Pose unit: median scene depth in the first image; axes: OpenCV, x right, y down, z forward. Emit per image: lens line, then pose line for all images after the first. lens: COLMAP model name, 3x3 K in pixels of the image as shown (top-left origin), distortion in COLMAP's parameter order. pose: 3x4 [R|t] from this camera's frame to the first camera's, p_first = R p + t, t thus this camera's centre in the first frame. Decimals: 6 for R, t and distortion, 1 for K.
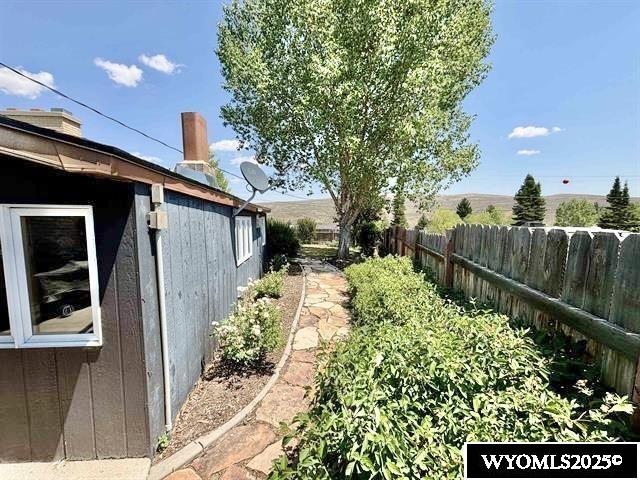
lens RADIAL K [[258.9, 0, 320.0], [0, 258.9, 240.0], [0, 0, 1]] dist [-0.001734, -0.000067]
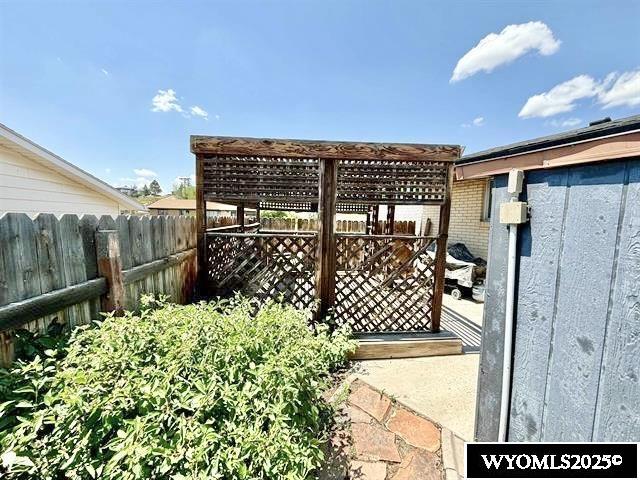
lens RADIAL K [[258.9, 0, 320.0], [0, 258.9, 240.0], [0, 0, 1]] dist [-0.001734, -0.000067]
pose [[-0.961563, 0.006946, -0.274498, 0.213435], [-0.040461, 0.985184, 0.166662, -0.108161], [0.271589, 0.171363, -0.947035, 1.707357]]
